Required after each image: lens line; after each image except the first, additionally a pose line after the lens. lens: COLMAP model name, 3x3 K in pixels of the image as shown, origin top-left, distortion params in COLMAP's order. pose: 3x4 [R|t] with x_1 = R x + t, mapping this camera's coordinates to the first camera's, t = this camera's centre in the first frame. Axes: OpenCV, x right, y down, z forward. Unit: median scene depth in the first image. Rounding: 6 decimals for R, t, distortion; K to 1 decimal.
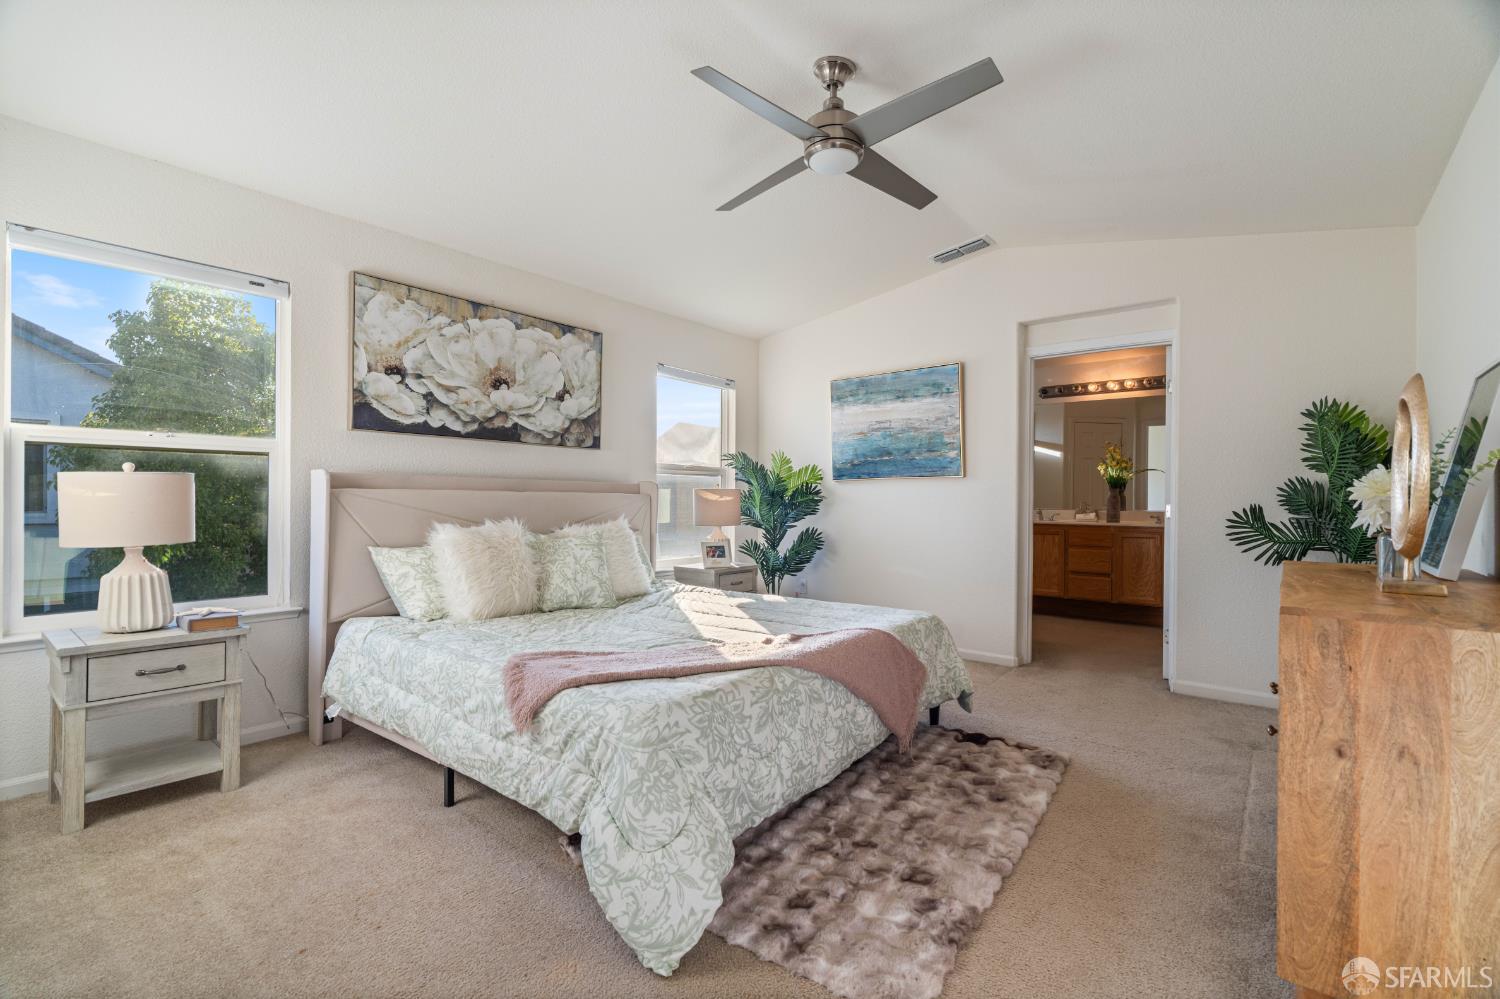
lens RADIAL K [[683.6, 0, 747.9], [0, 683.6, 501.9], [0, 0, 1]] dist [-0.004588, 0.001762]
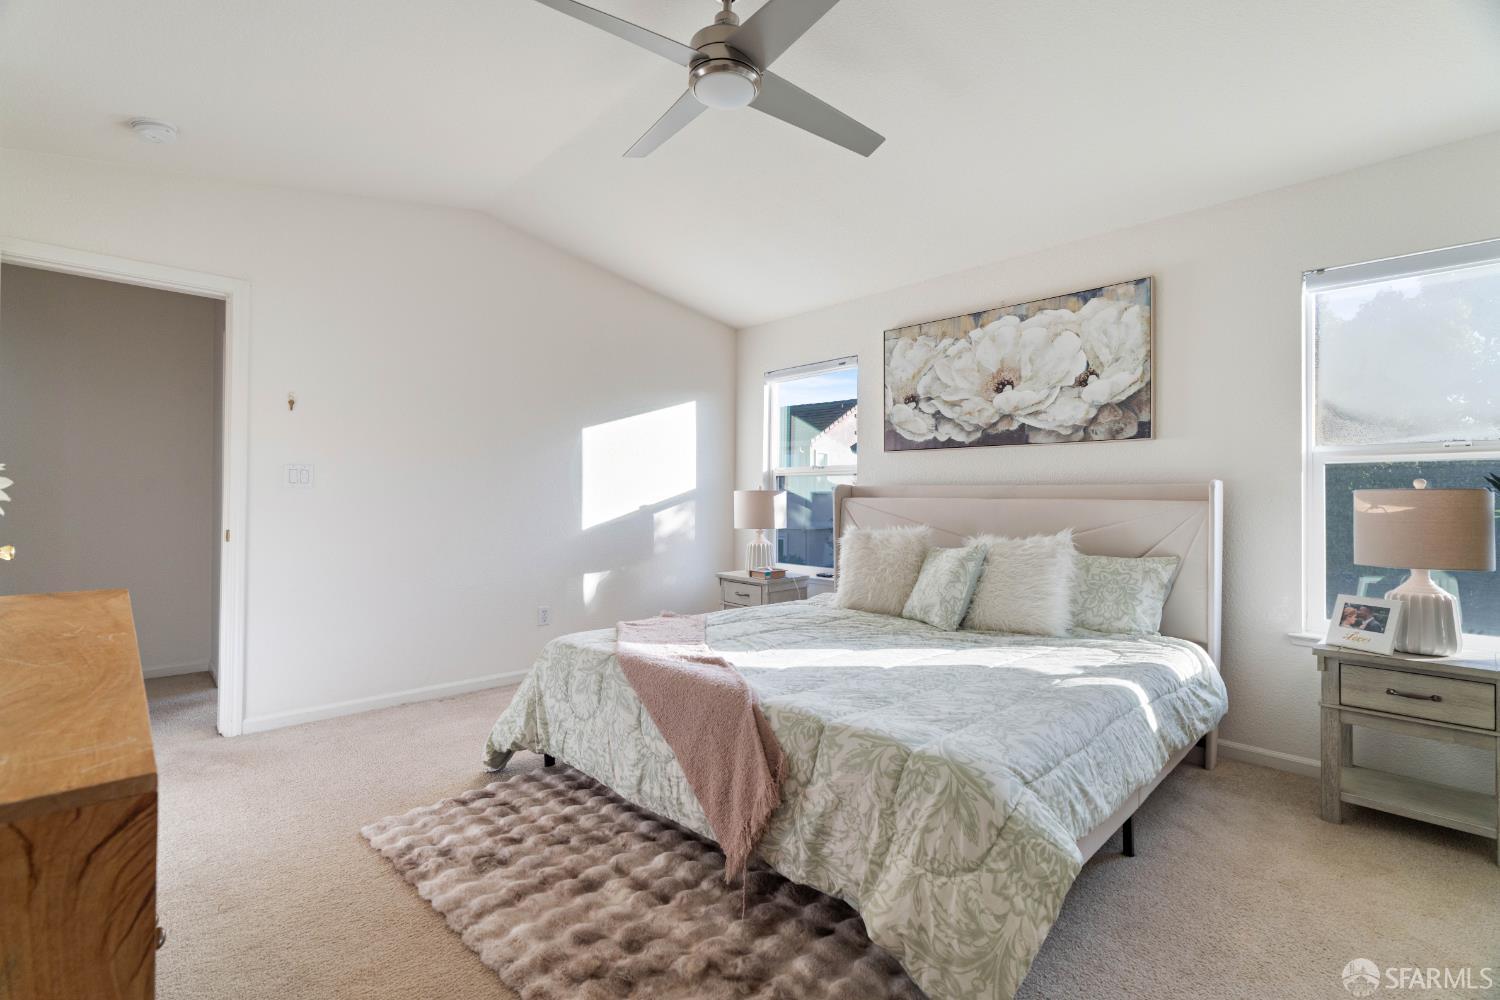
lens RADIAL K [[683.6, 0, 745.3], [0, 683.6, 495.9], [0, 0, 1]] dist [-0.004588, 0.001762]
pose [[-0.152374, -0.011357, -0.988258, 0.636221], [-0.012841, 0.999872, -0.009511, -0.005548], [0.988240, 0.011241, -0.152500, 0.795363]]
